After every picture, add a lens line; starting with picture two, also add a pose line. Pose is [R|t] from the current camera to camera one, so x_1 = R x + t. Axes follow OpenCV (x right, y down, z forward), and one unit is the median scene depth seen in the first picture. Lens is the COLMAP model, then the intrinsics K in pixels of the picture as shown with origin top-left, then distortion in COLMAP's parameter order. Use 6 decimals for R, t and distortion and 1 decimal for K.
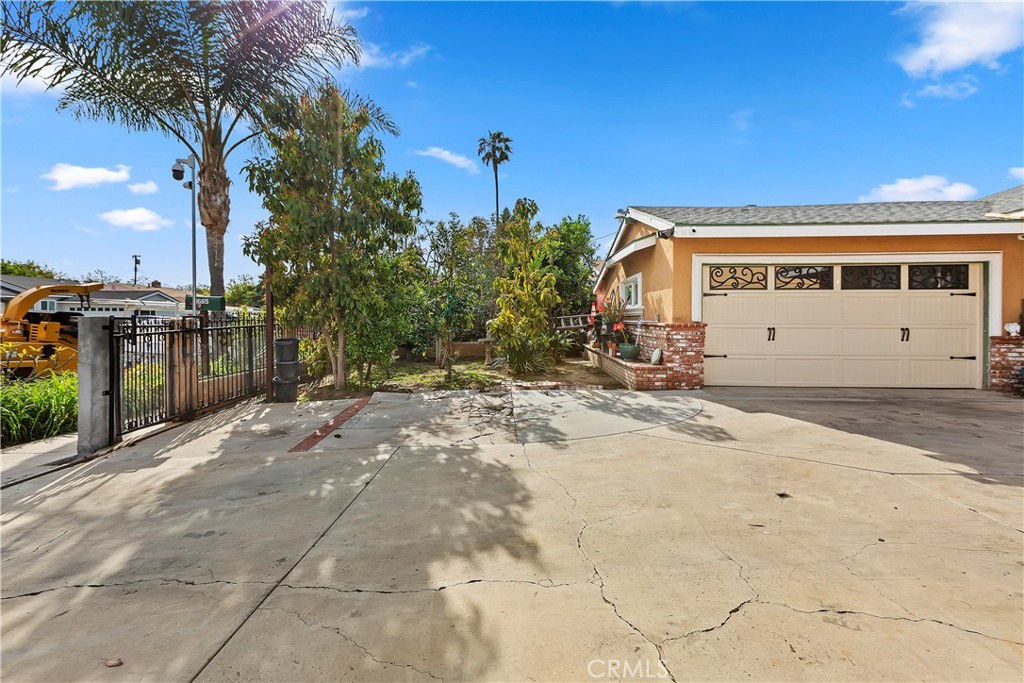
lens RADIAL K [[457.5, 0, 542.7], [0, 457.5, 318.6], [0, 0, 1]] dist [0.028508, 0.000026]
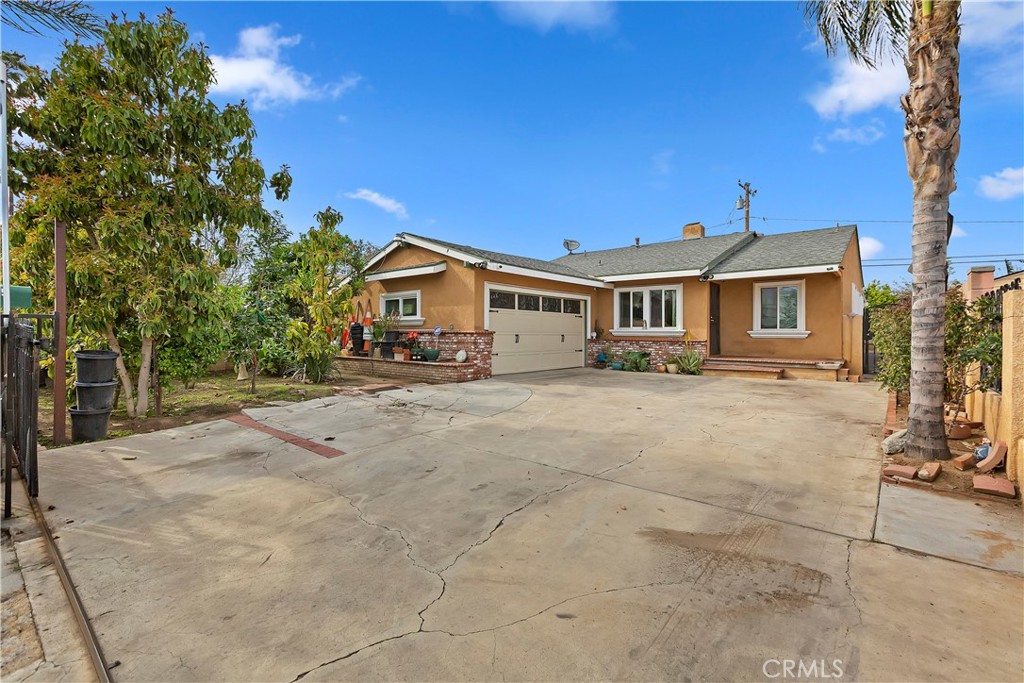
lens RADIAL K [[465.0, 0, 510.3], [0, 465.0, 334.1], [0, 0, 1]] dist [-0.001115, -0.000234]
pose [[0.618187, 0.000946, 0.786030, -0.740146], [0.000343, 0.999999, -0.001473, 0.020862], [-0.786031, 0.001180, 0.618186, 0.067381]]
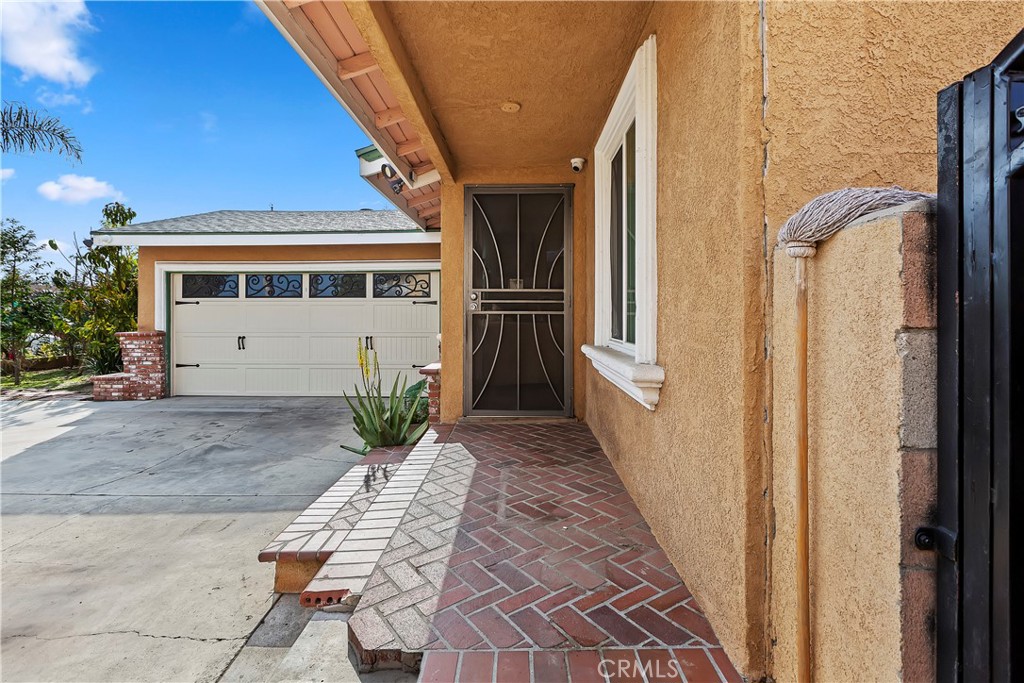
lens RADIAL K [[471.6, 0, 509.9], [0, 471.6, 320.5], [0, 0, 1]] dist [-0.000606, 0.000017]
pose [[0.999883, -0.002843, 0.015060, 1.078989], [0.003038, 0.999912, -0.012931, 0.000350], [-0.015022, 0.012976, 0.999803, -0.019115]]
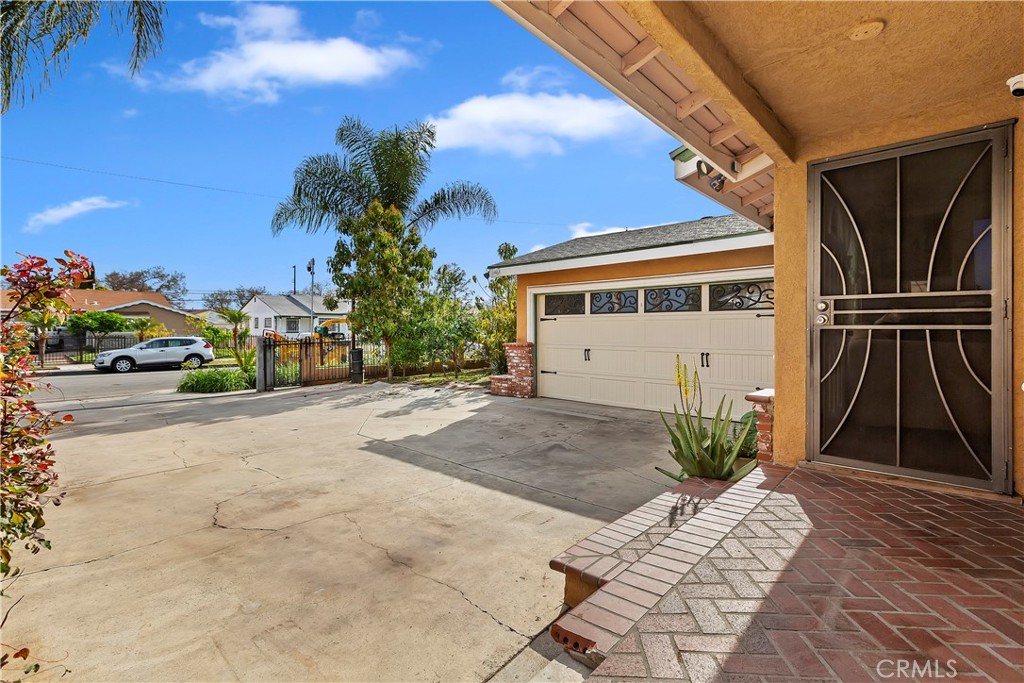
lens RADIAL K [[465.0, 0, 510.3], [0, 465.0, 334.1], [0, 0, 1]] dist [-0.001115, -0.000234]
pose [[0.754023, 0.003344, -0.656839, 1.110177], [-0.012907, 0.999869, -0.009727, -0.002730], [0.656721, 0.015812, 0.753968, 0.043101]]
